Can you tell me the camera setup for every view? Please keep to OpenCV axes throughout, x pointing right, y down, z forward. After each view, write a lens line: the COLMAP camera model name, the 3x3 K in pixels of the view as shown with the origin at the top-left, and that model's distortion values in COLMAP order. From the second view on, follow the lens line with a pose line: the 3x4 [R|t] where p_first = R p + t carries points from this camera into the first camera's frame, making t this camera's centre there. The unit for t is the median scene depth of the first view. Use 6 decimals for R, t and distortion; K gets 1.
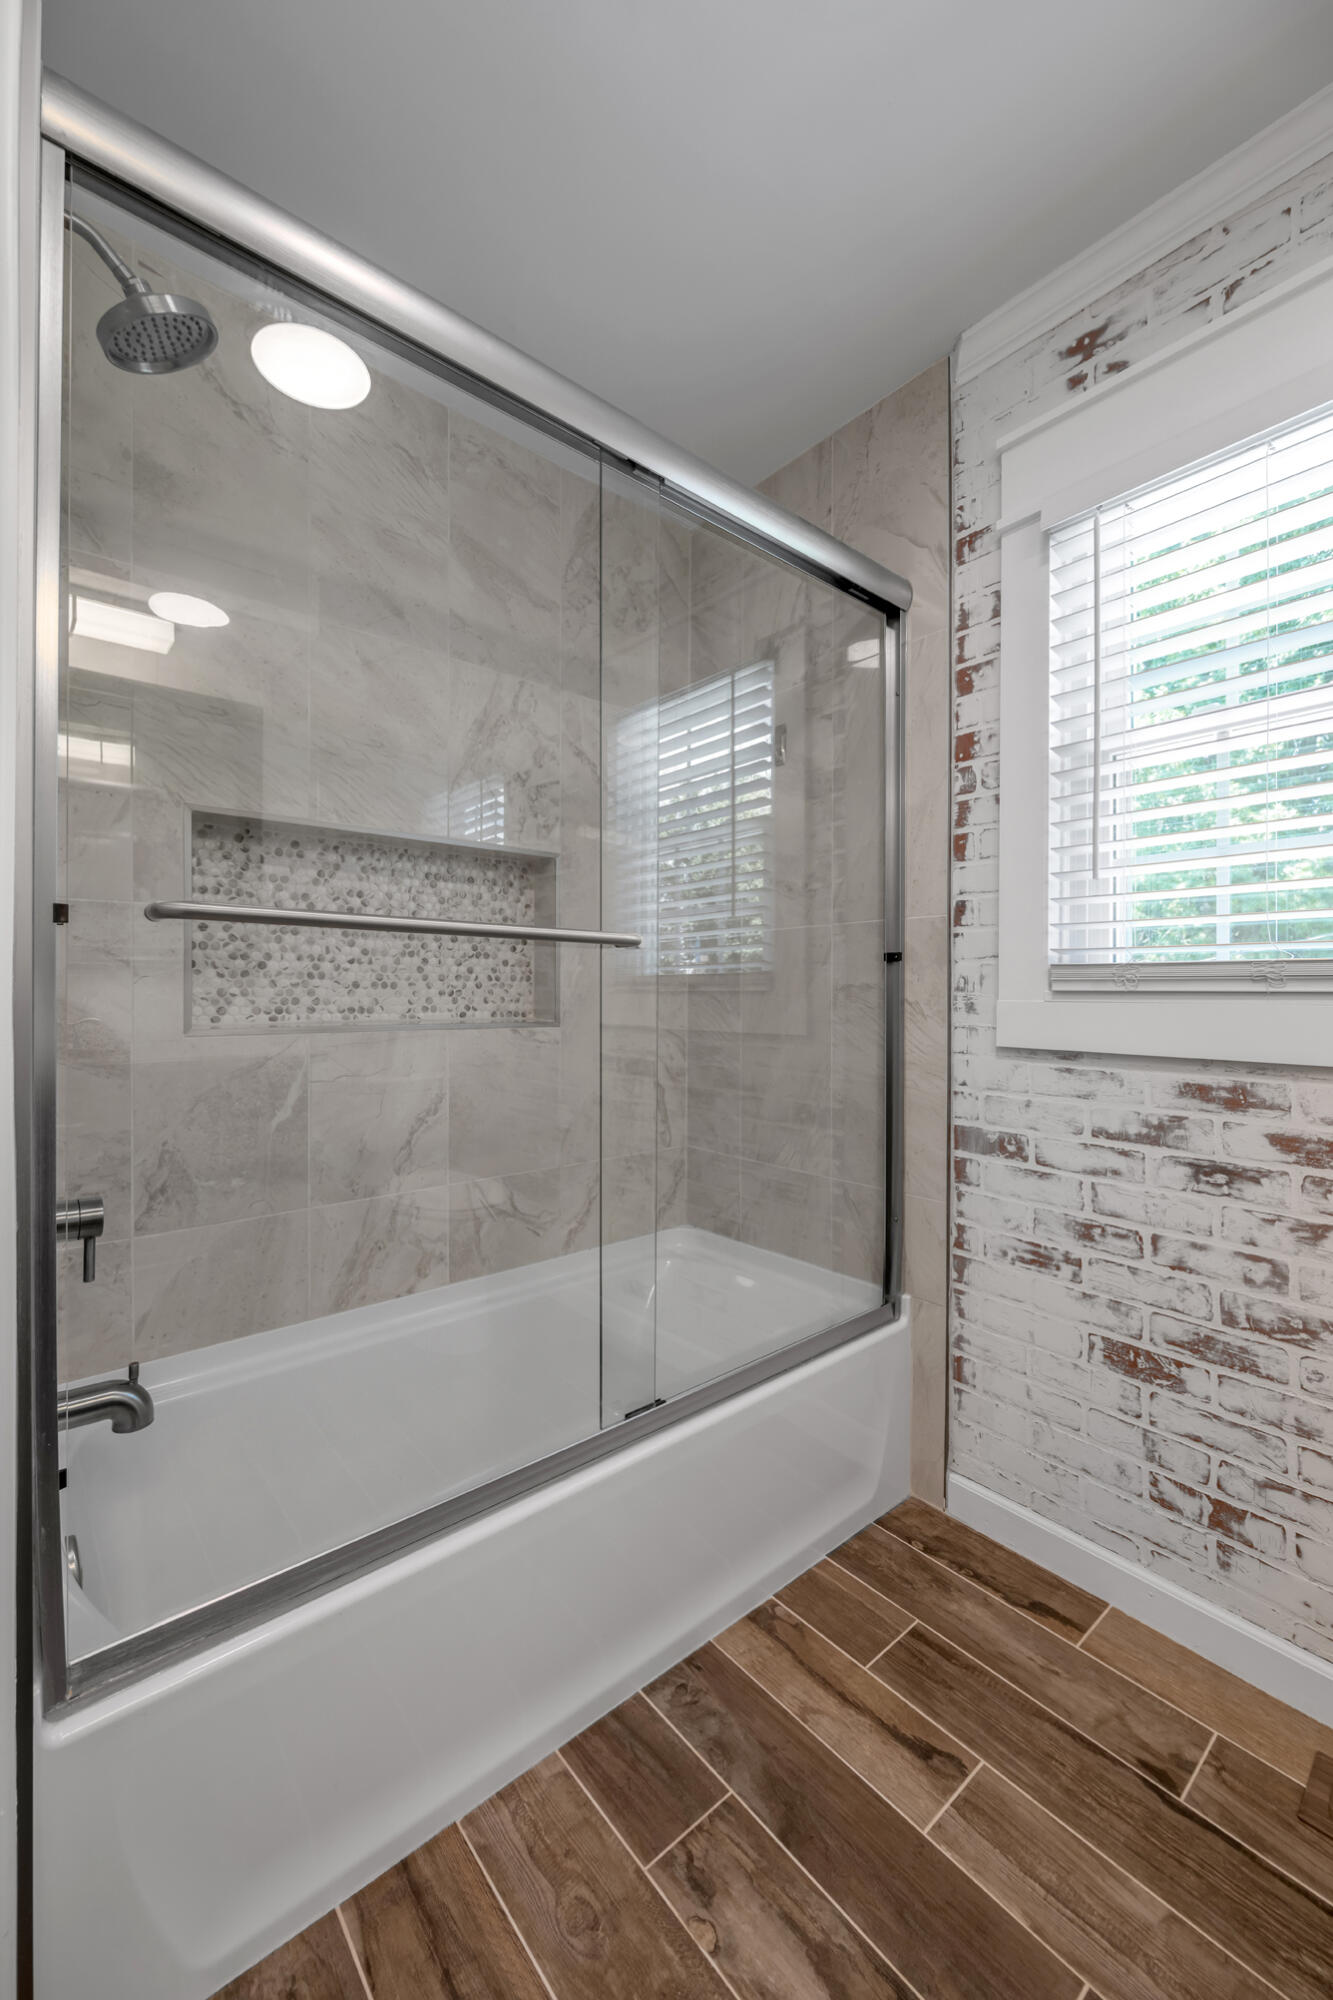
lens RADIAL K [[789.9, 0, 666.4], [0, 789.9, 994.1], [0, 0, 1]] dist [-0.006145, 0.000214]
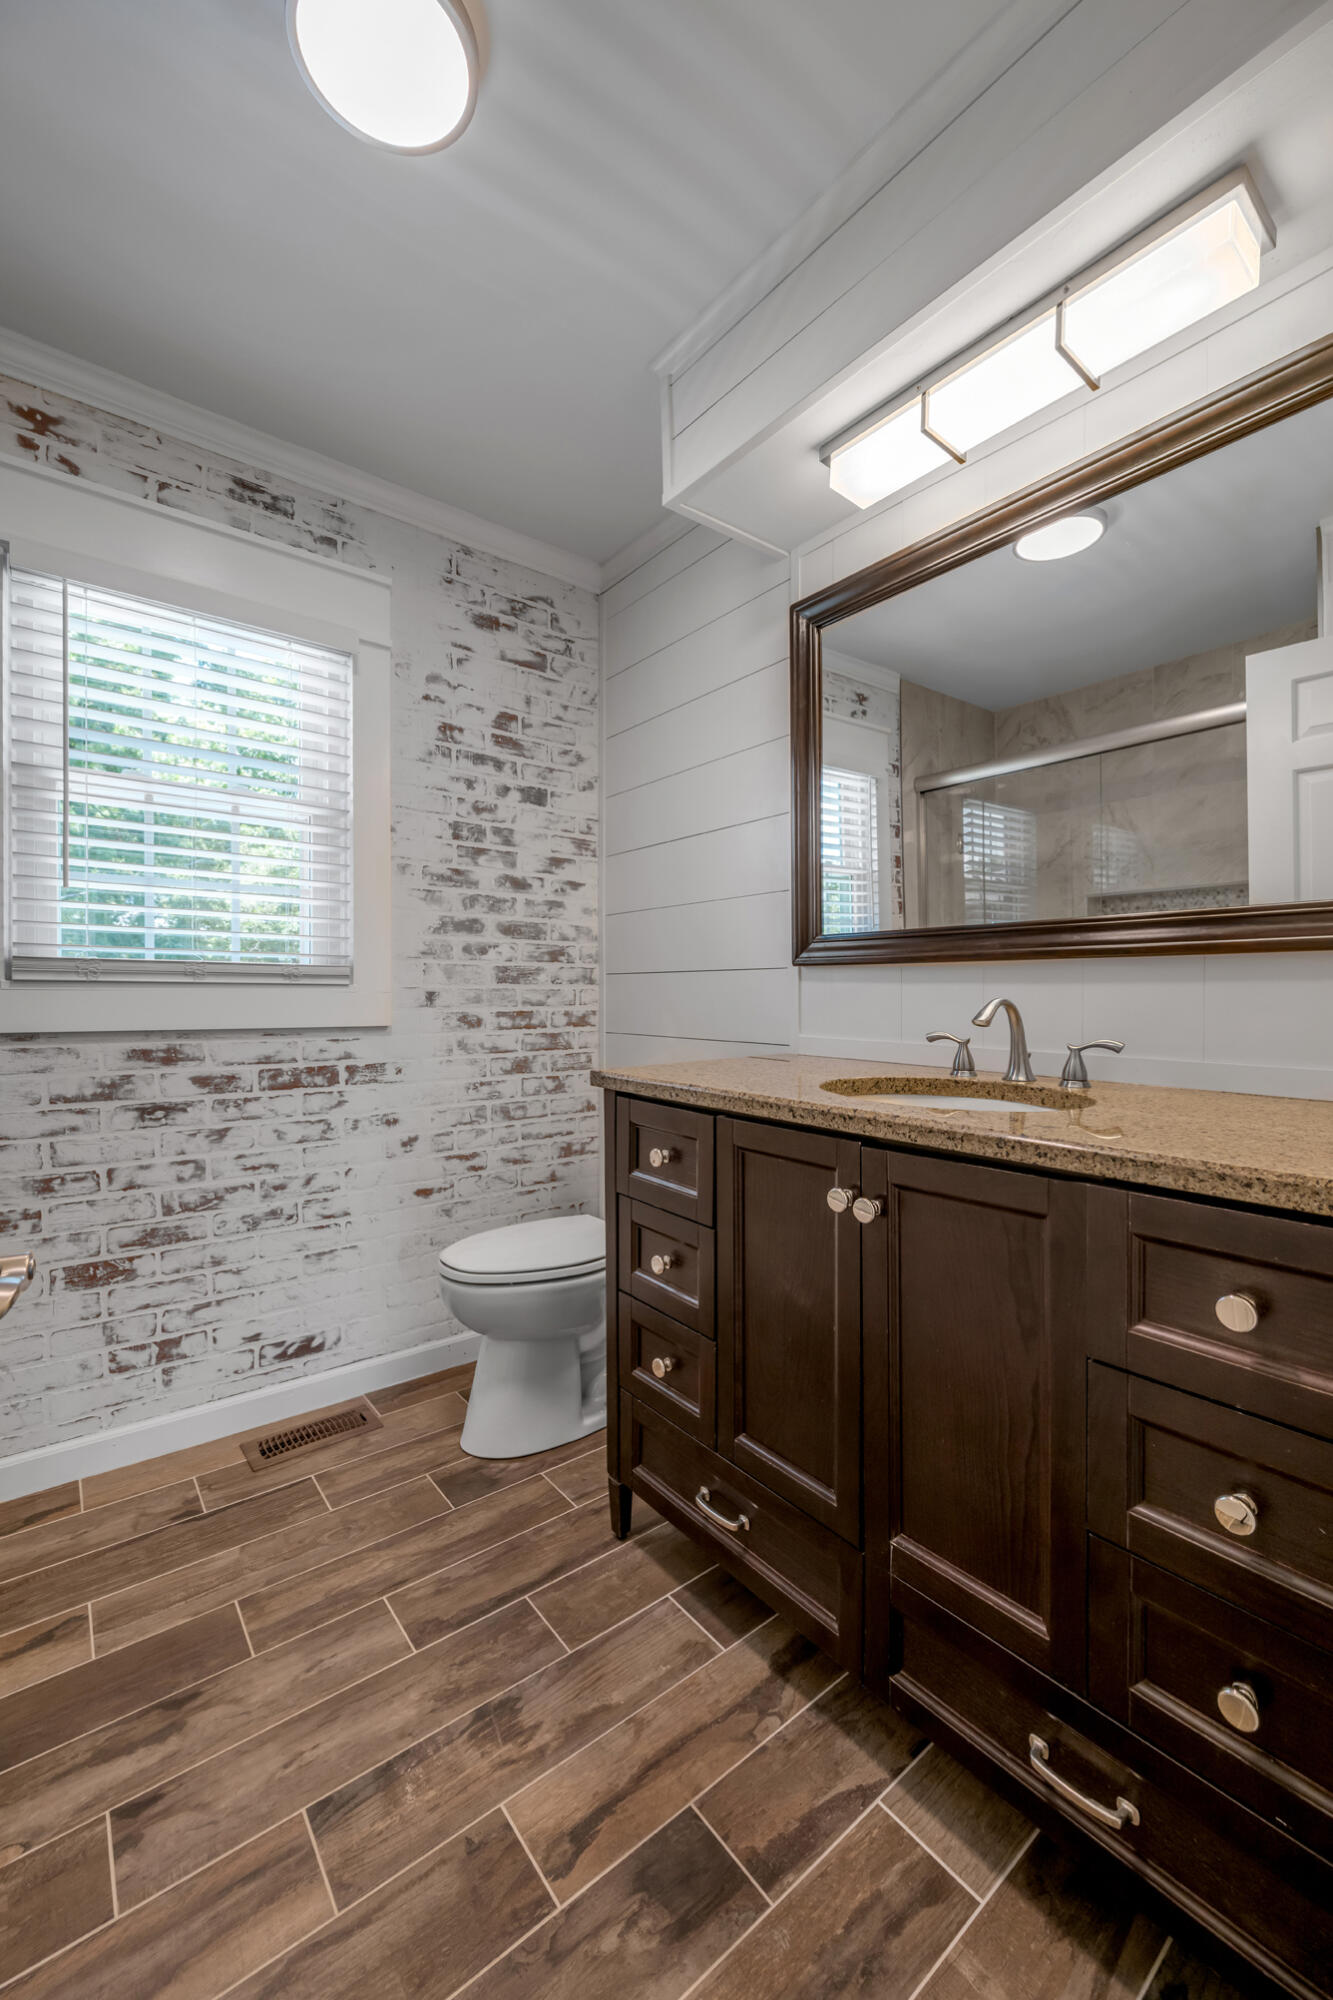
lens RADIAL K [[789.9, 0, 666.4], [0, 789.9, 994.1], [0, 0, 1]] dist [-0.006145, 0.000214]
pose [[0.029765, -0.000679, 0.999557, -0.669838], [-0.001302, 0.999999, 0.000718, 0.016170], [-0.999556, -0.001323, 0.029764, 0.047944]]
